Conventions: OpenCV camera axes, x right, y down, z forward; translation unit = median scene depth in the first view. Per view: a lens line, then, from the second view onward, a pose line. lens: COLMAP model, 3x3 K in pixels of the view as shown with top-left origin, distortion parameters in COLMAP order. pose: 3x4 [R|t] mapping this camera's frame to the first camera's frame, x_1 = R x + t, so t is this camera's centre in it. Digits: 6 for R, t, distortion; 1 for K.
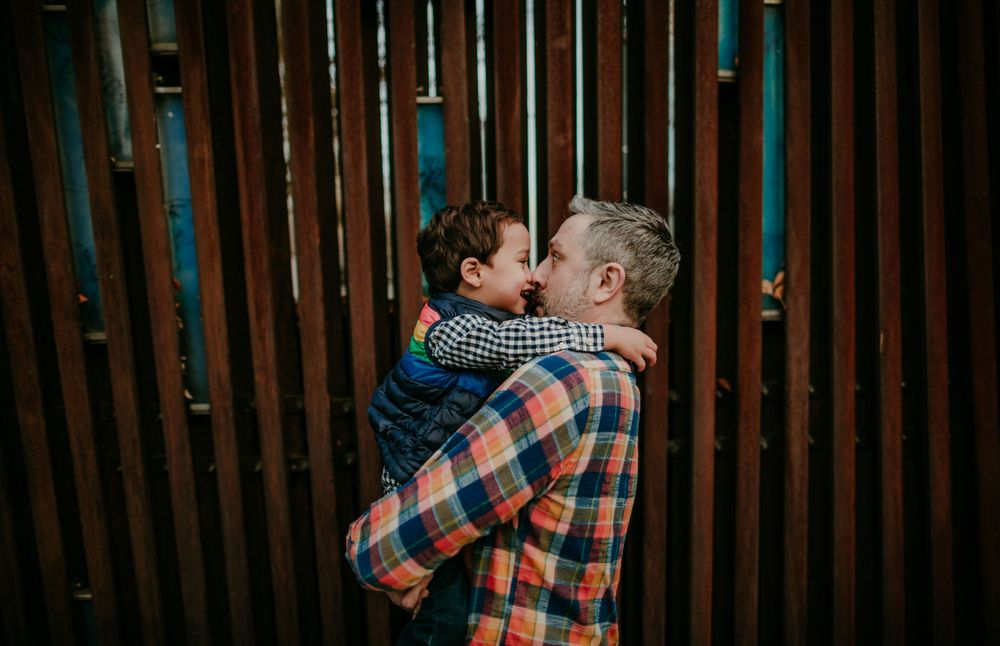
lens RADIAL K [[617.7, 0, 509.7], [0, 617.7, 297.3], [0, 0, 1]] dist [-0.016805, 0.004598]
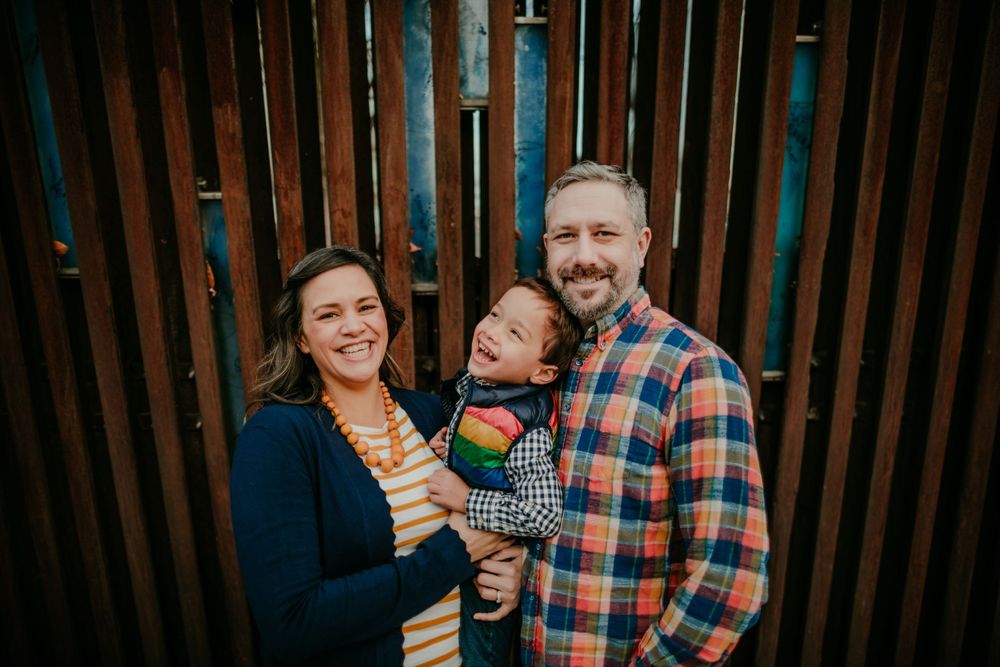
lens RADIAL K [[686.2, 0, 504.8], [0, 686.2, 335.3], [0, 0, 1]] dist [-0.054312, 0.018683]
pose [[0.999847, 0.016882, -0.004482, -0.554158], [-0.016154, 0.991349, 0.130258, -0.003166], [0.006642, -0.130166, 0.991470, -0.061875]]
